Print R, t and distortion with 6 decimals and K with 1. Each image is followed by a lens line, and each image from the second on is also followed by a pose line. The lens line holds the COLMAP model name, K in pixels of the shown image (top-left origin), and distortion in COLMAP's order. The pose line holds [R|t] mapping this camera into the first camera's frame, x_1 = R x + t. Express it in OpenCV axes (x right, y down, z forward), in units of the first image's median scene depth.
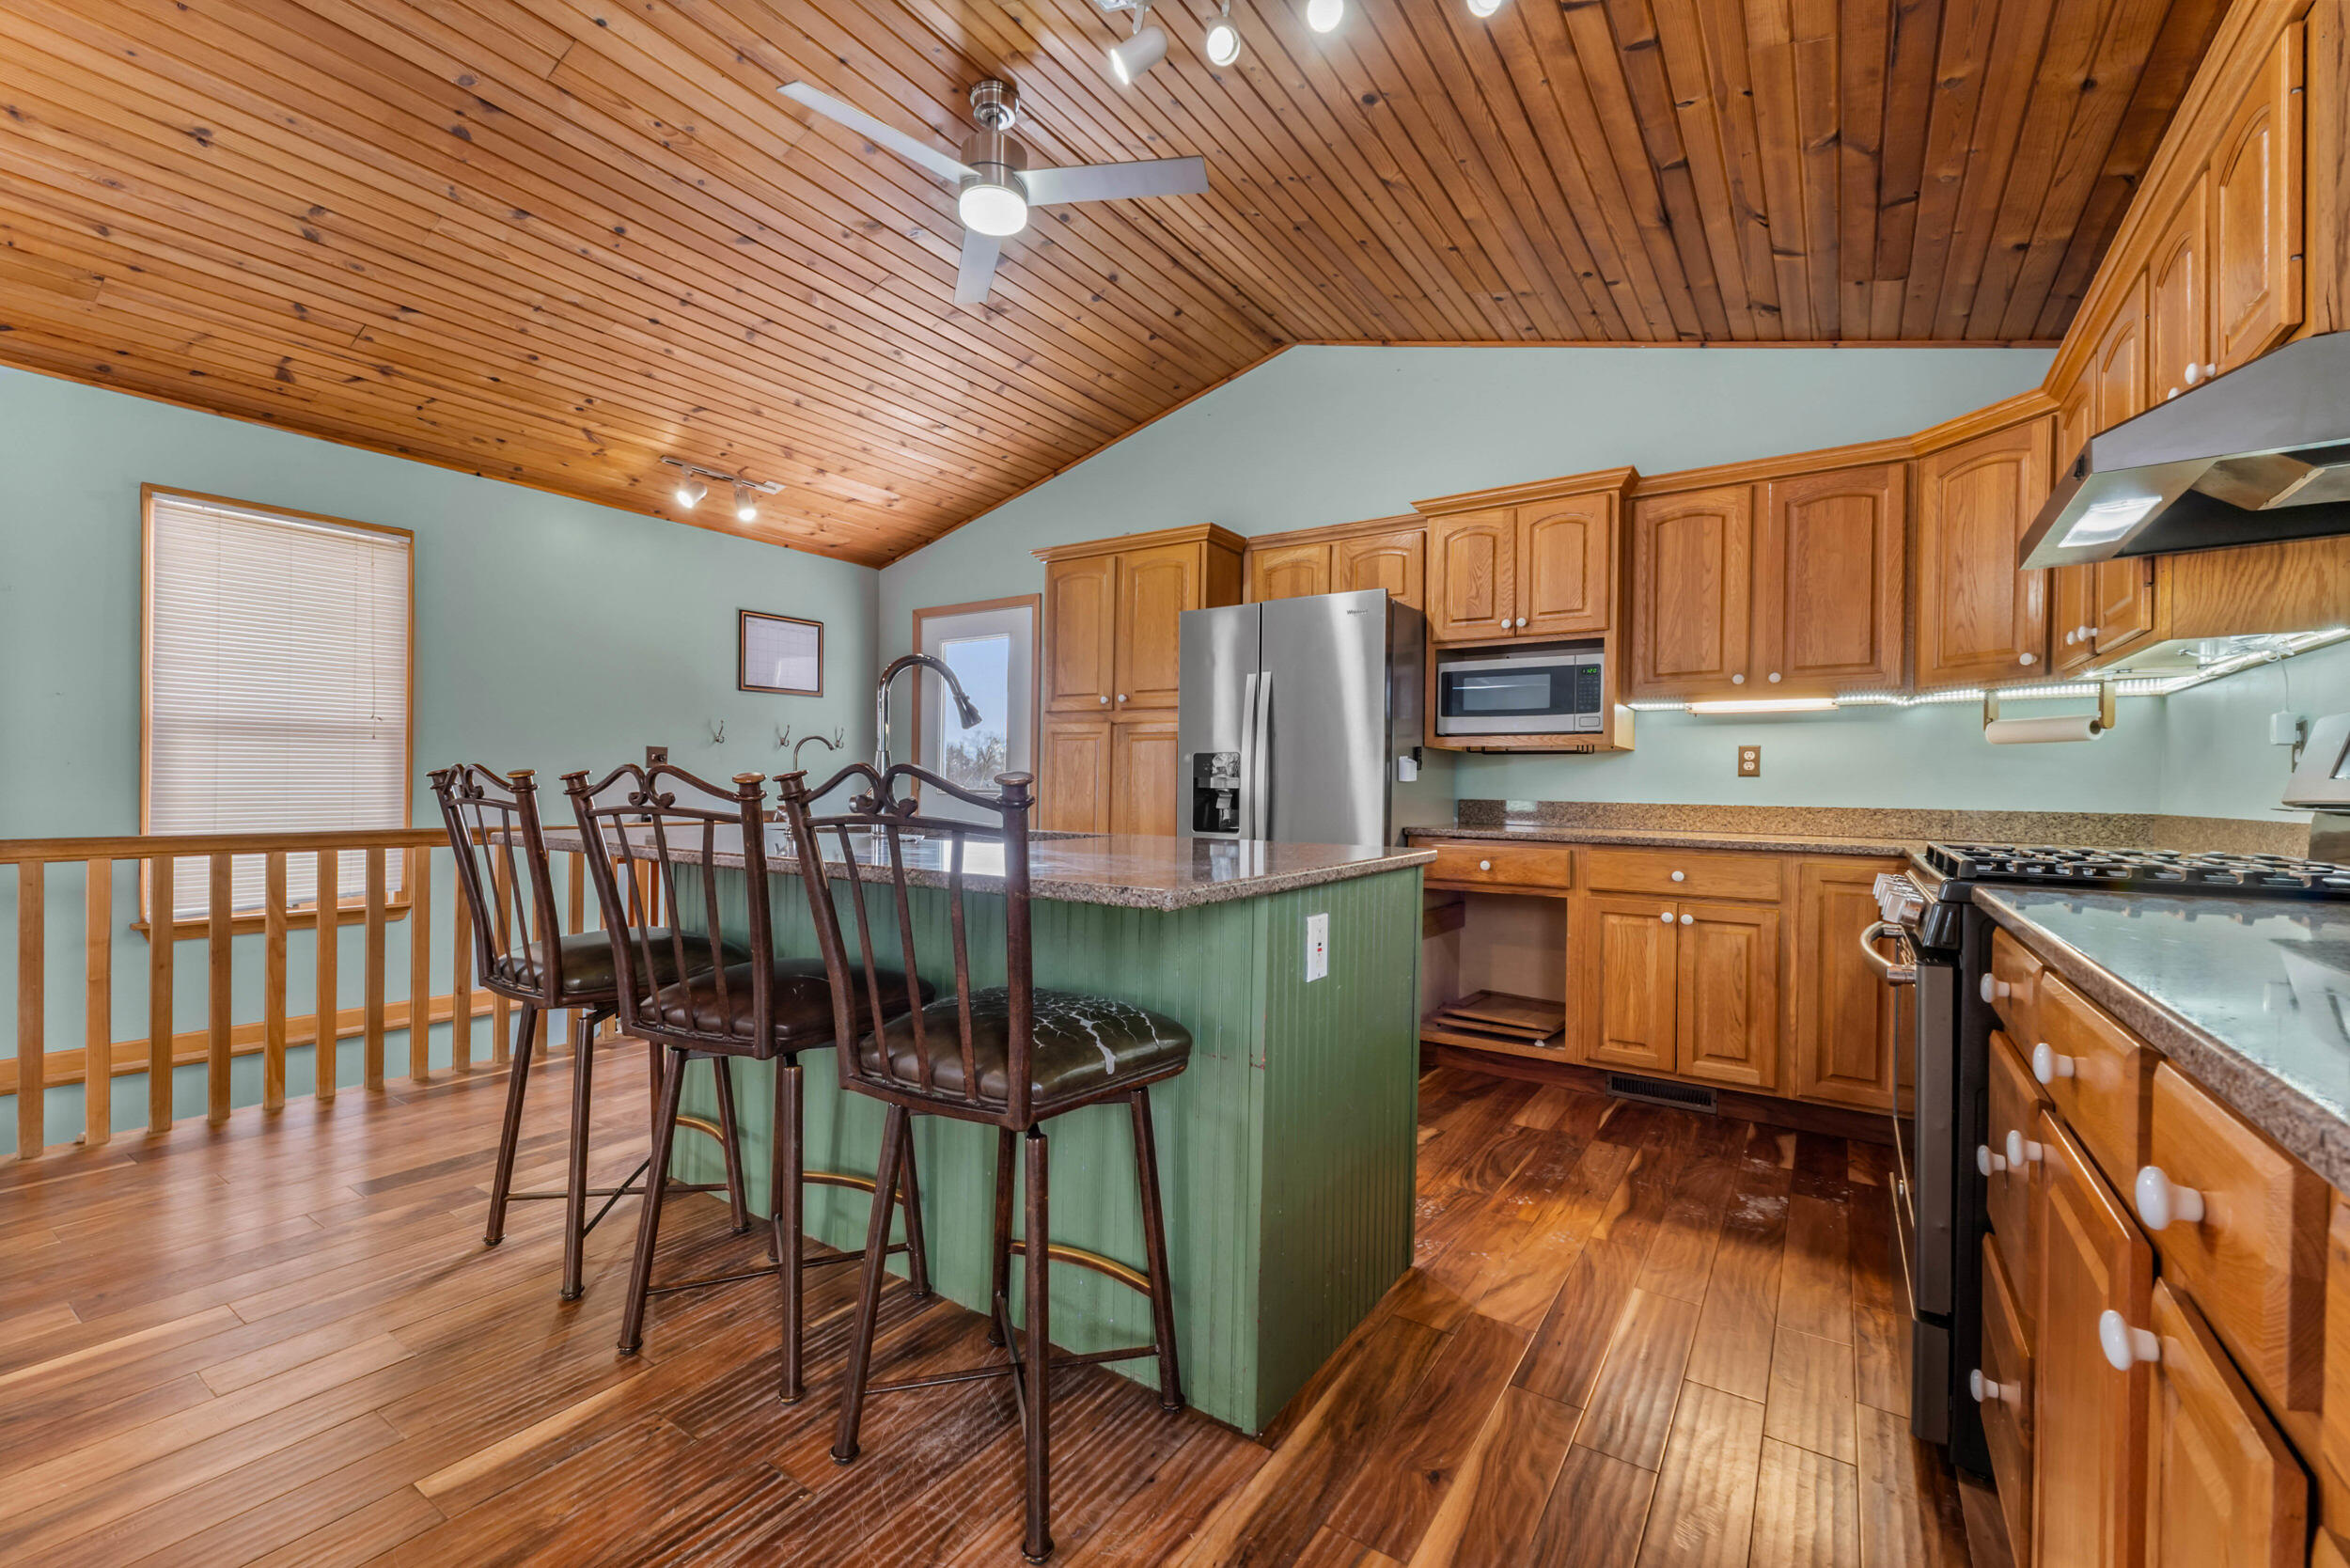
lens RADIAL K [[990.8, 0, 1175.0], [0, 990.8, 784.0], [0, 0, 1]] dist [0.001272, 0.000110]
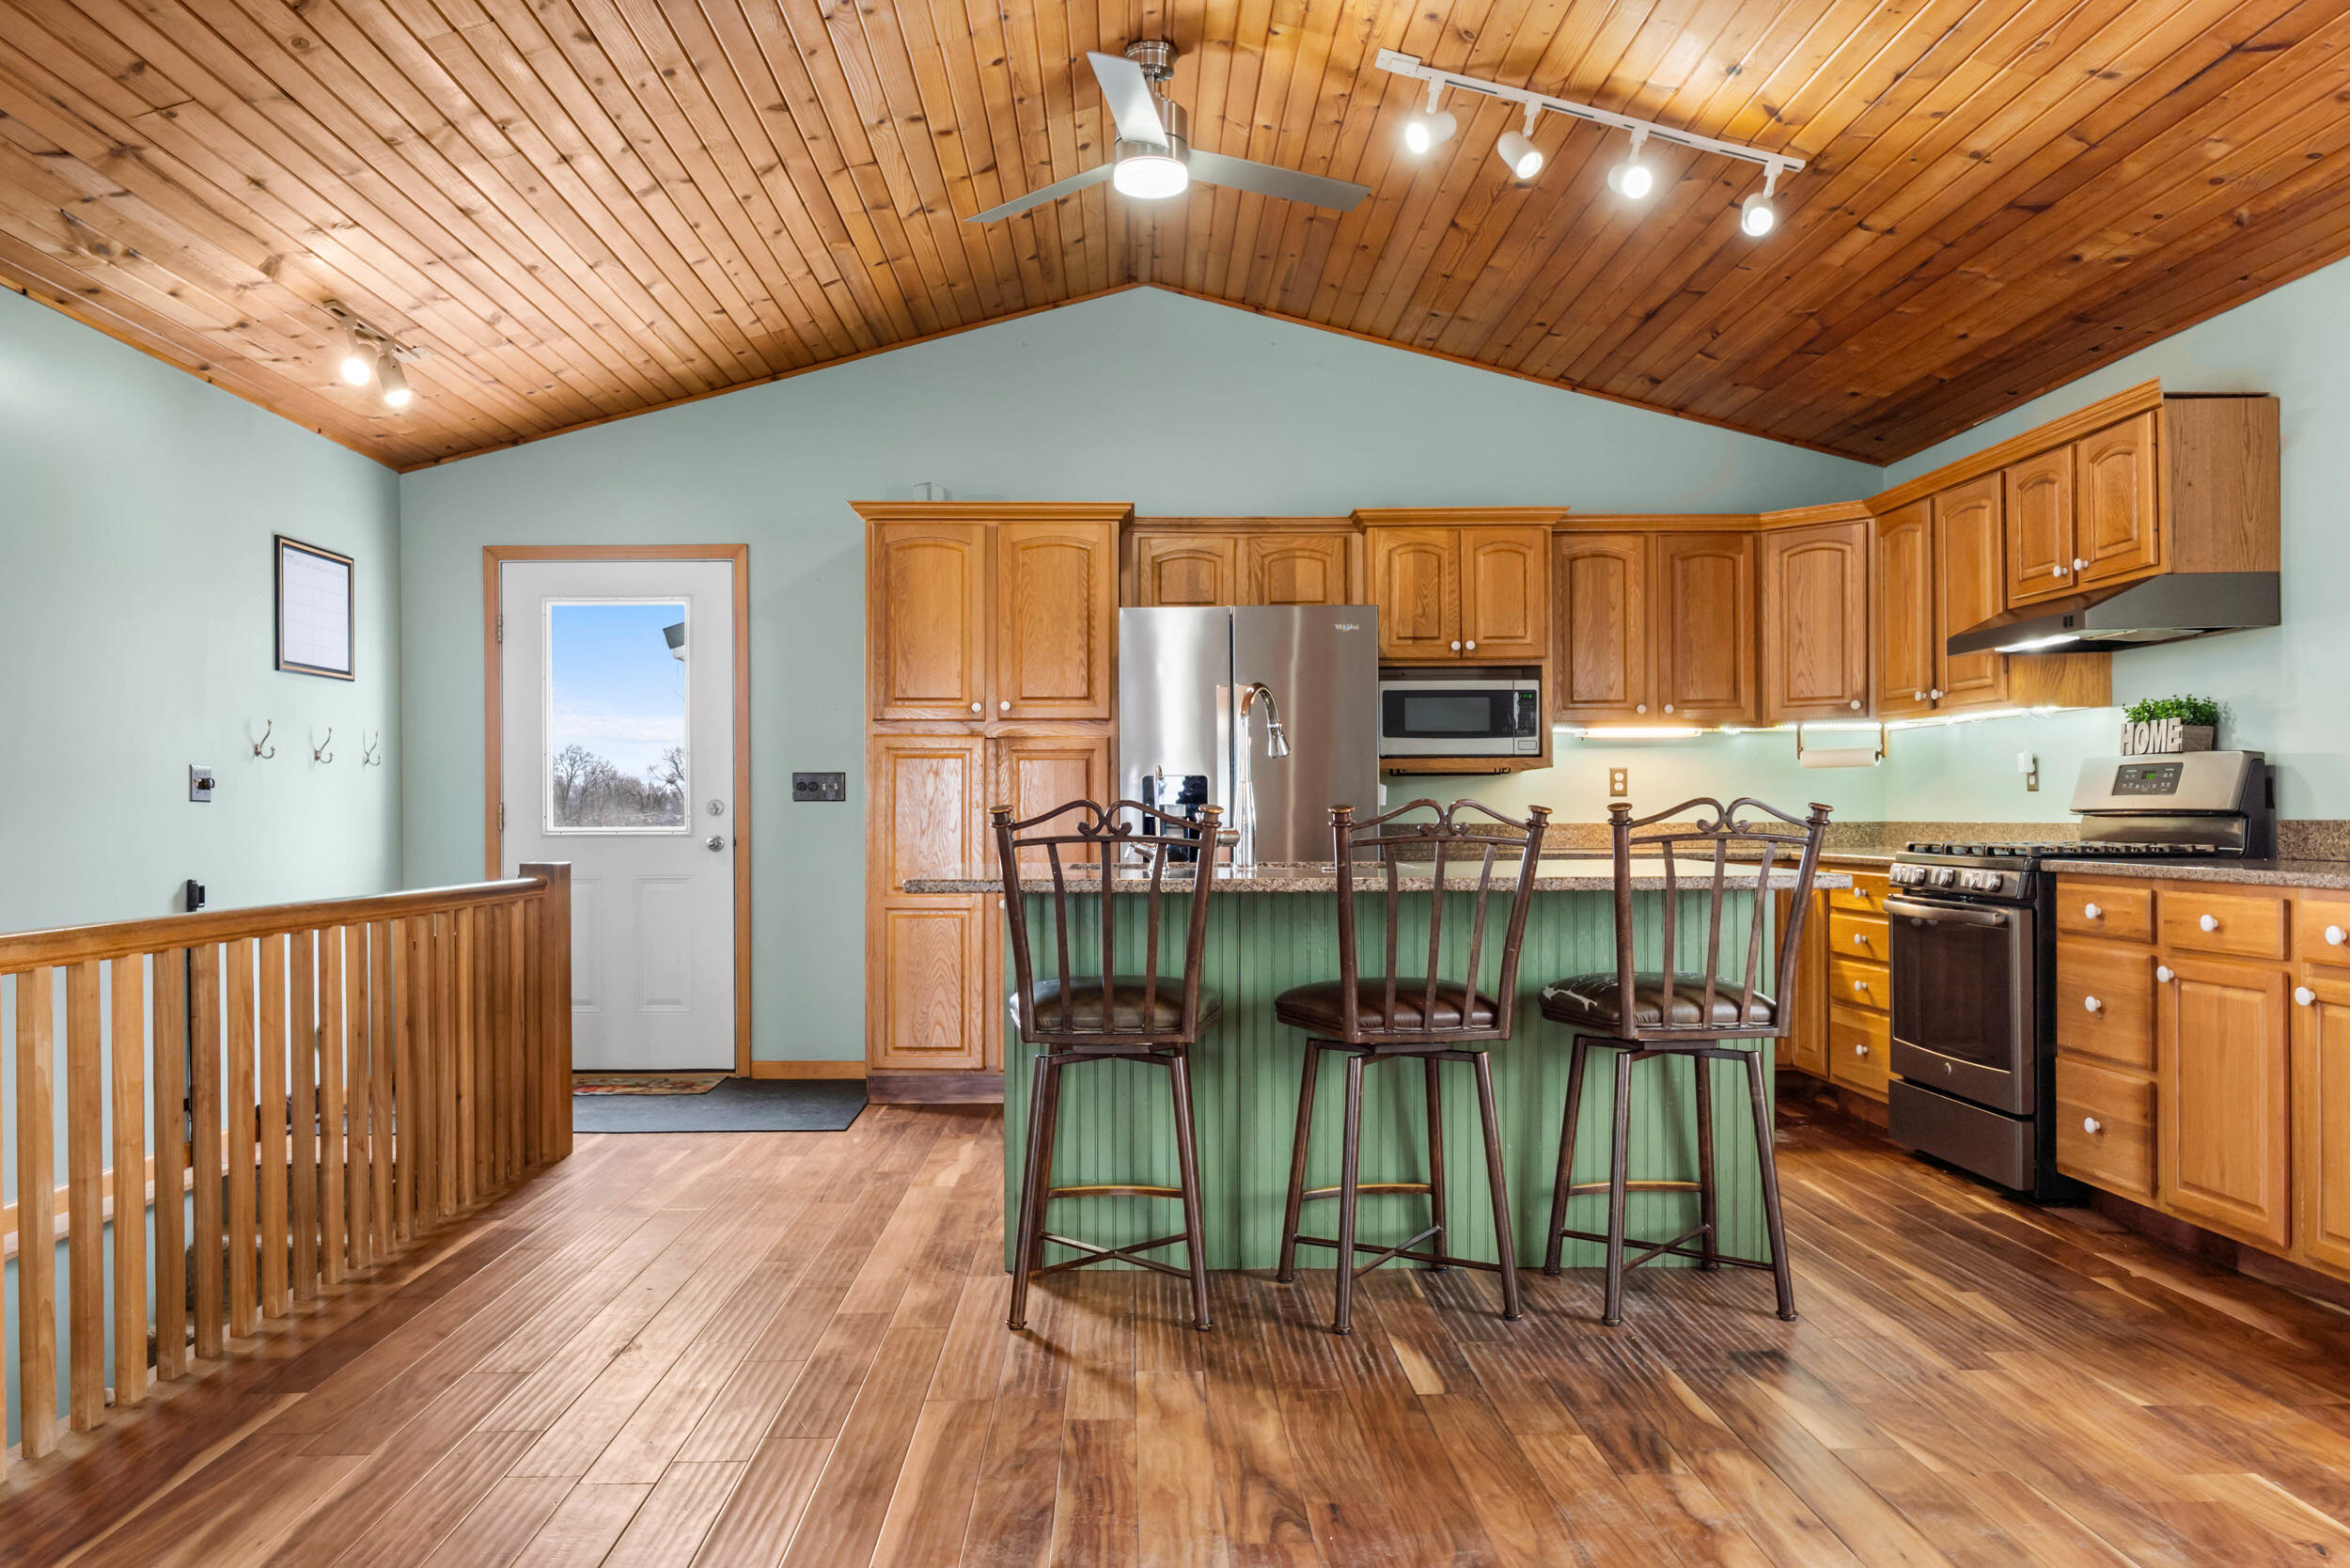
lens RADIAL K [[1635.9, 0, 1189.4], [0, 1635.9, 819.3], [0, 0, 1]] dist [0.008165, -0.003423]
pose [[0.810047, -0.018798, 0.586064, -0.859572], [0.016999, 0.999819, 0.008574, -0.005597], [-0.586119, 0.003017, 0.810219, -0.179881]]
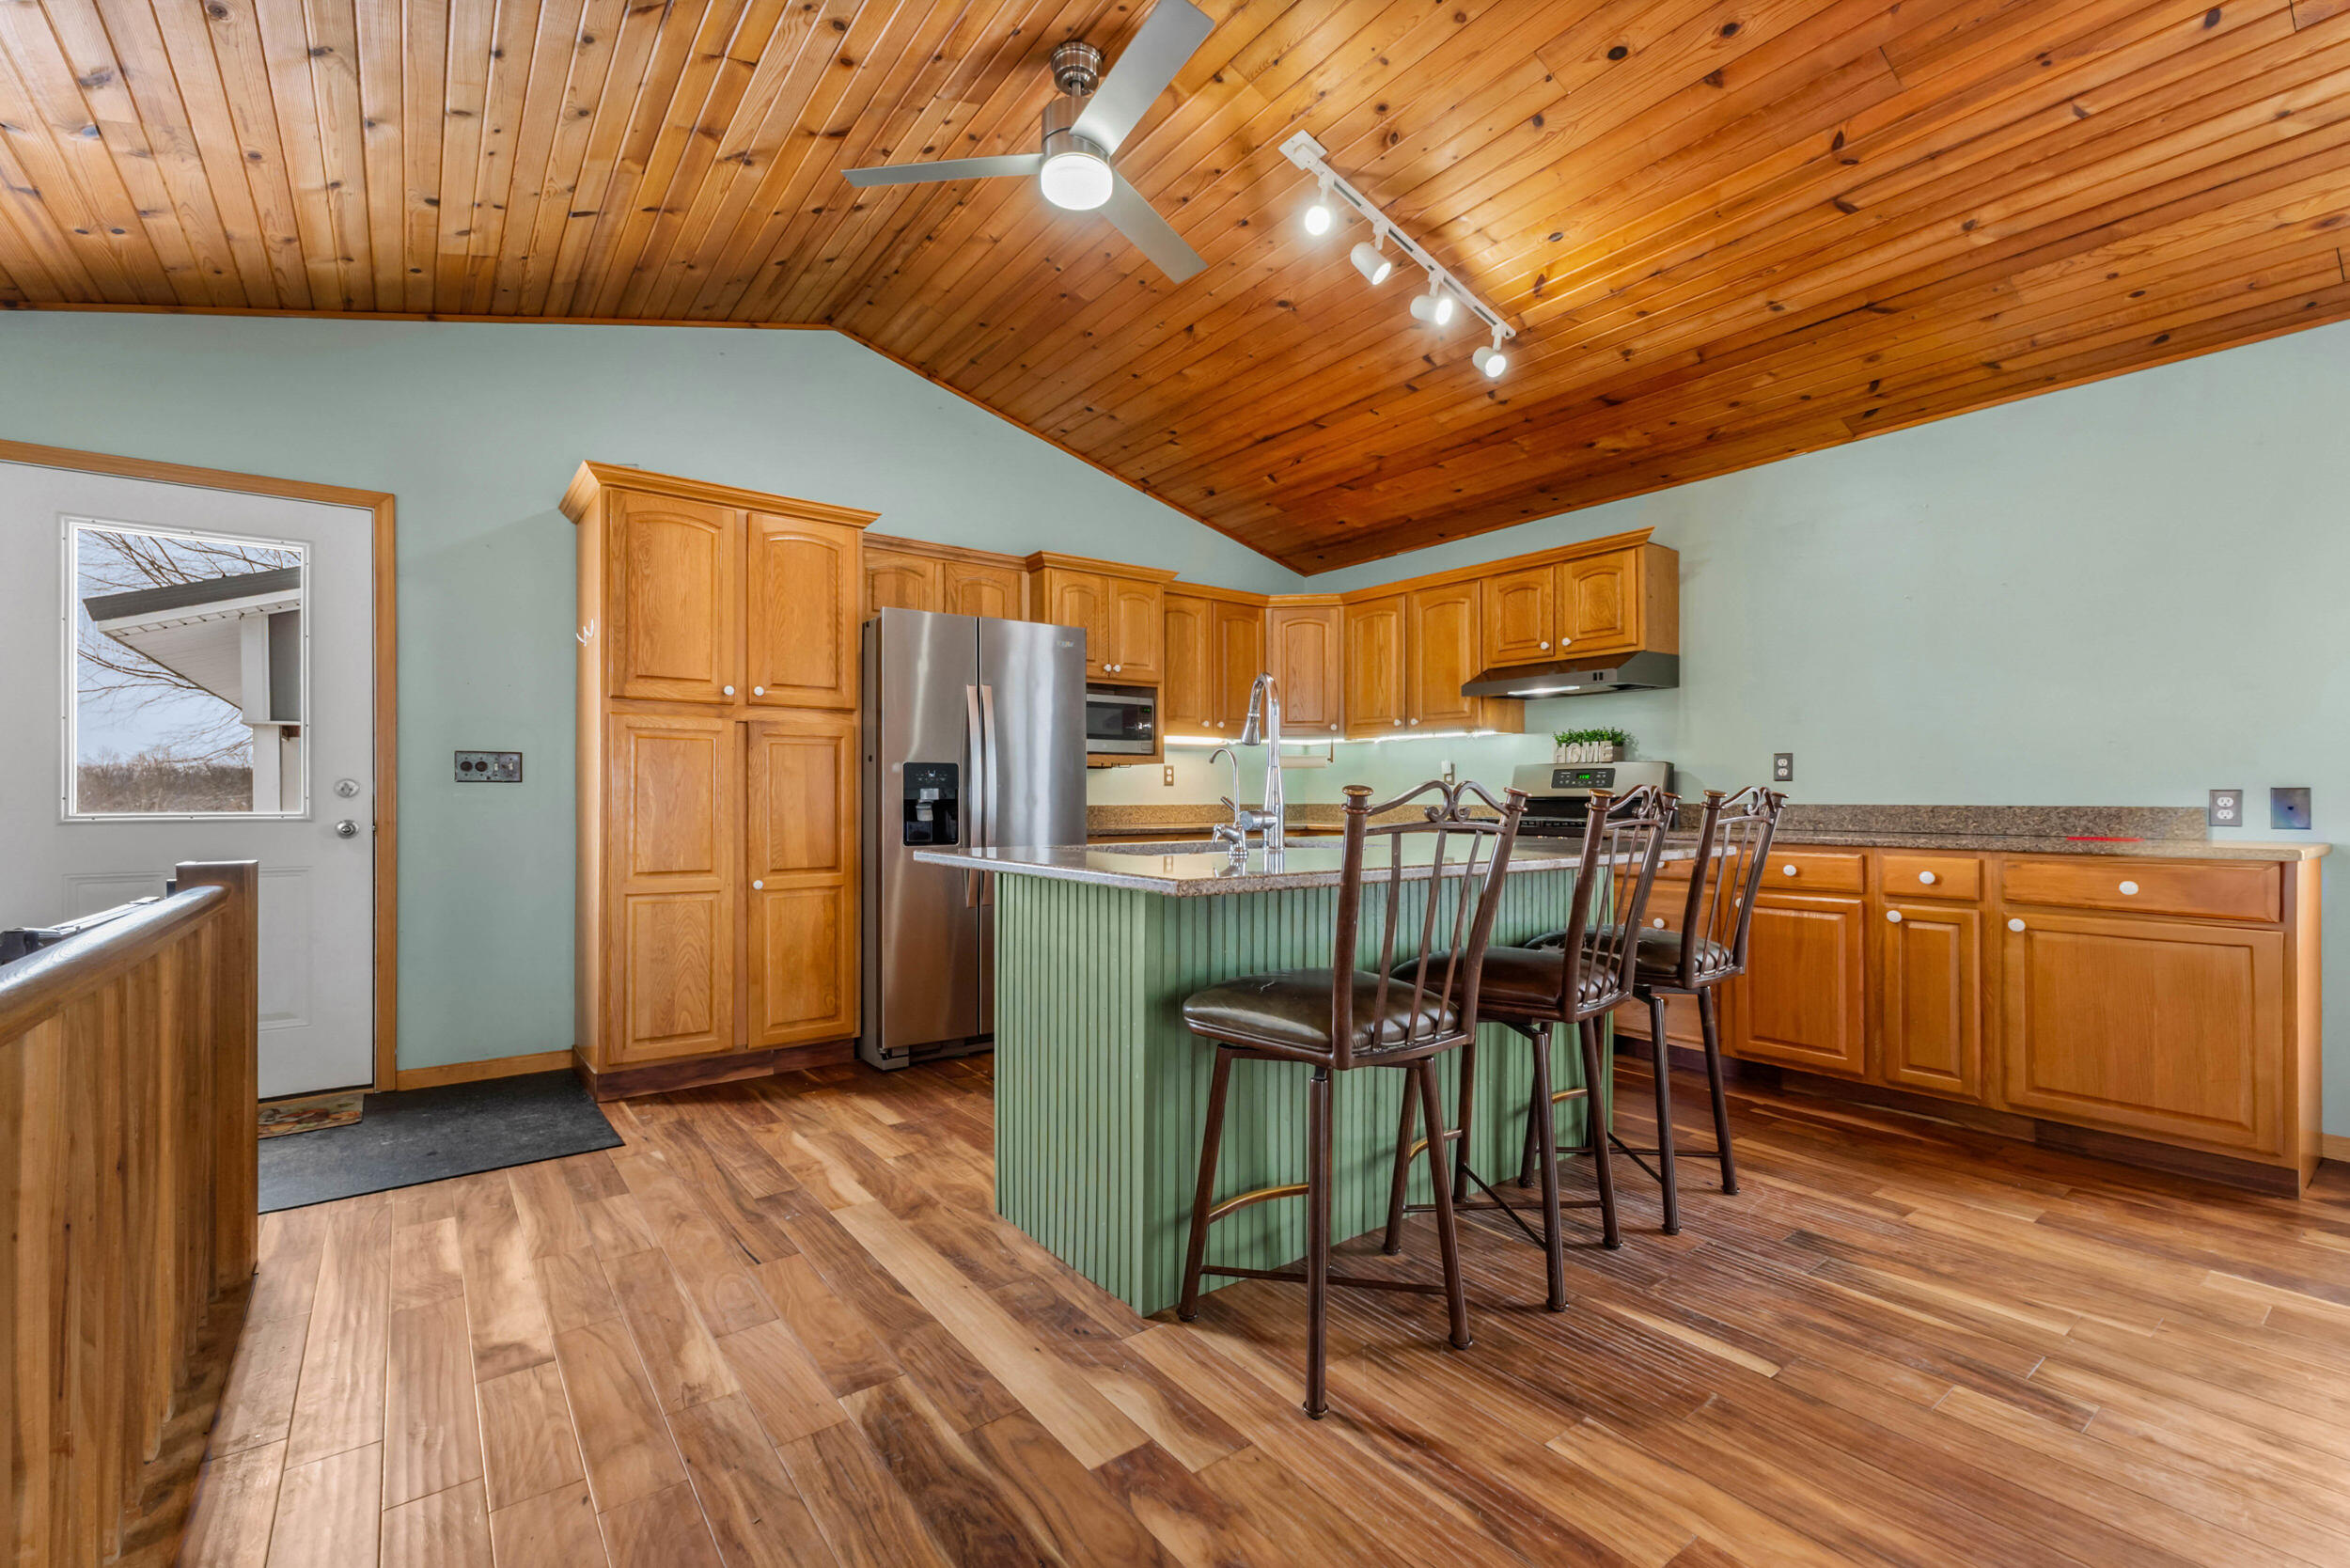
lens RADIAL K [[982.2, 0, 1145.7], [0, 982.2, 794.4], [0, 0, 1]] dist [0.010267, 0.000197]
pose [[0.338700, -0.010973, 0.940830, -0.862553], [0.007493, 0.999932, 0.008965, -0.008194], [-0.940865, 0.004013, 0.338759, 0.524273]]
